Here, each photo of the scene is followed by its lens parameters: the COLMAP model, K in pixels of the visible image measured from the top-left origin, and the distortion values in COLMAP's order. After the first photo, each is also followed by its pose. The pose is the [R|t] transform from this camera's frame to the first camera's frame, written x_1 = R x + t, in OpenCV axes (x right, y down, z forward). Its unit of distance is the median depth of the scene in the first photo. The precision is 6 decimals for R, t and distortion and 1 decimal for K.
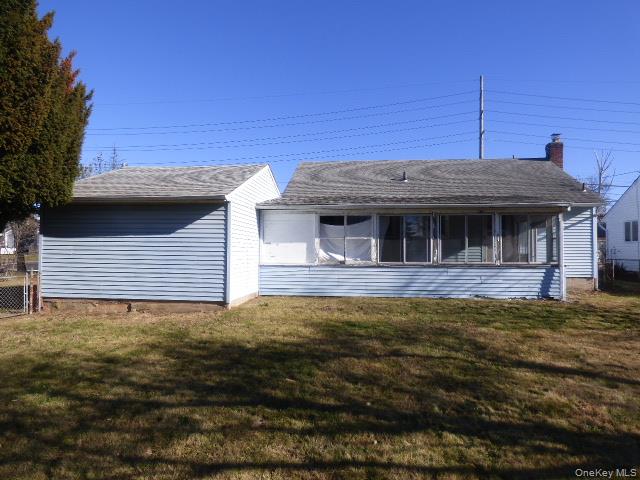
lens RADIAL K [[389.5, 0, 318.2], [0, 389.5, 249.5], [0, 0, 1]] dist [-0.021030, 0.001216]
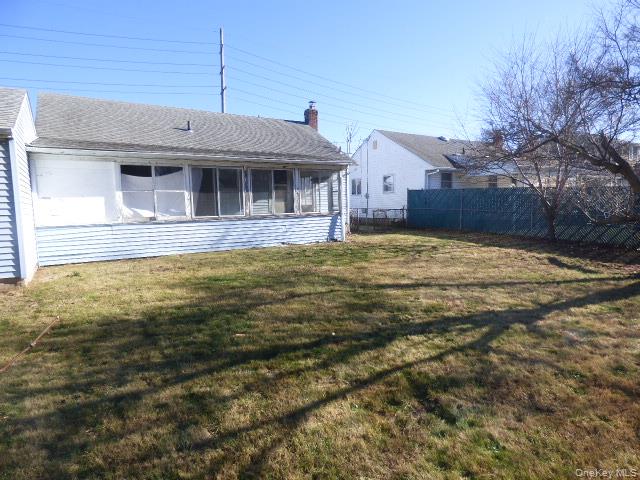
lens RADIAL K [[397.0, 0, 320.0], [0, 397.0, 240.0], [0, 0, 1]] dist [0.001281, 0.000699]
pose [[0.775828, -0.076972, 0.626232, -0.241838], [0.023143, 0.995334, 0.093668, 0.006105], [-0.630520, -0.058177, 0.773990, 0.057594]]
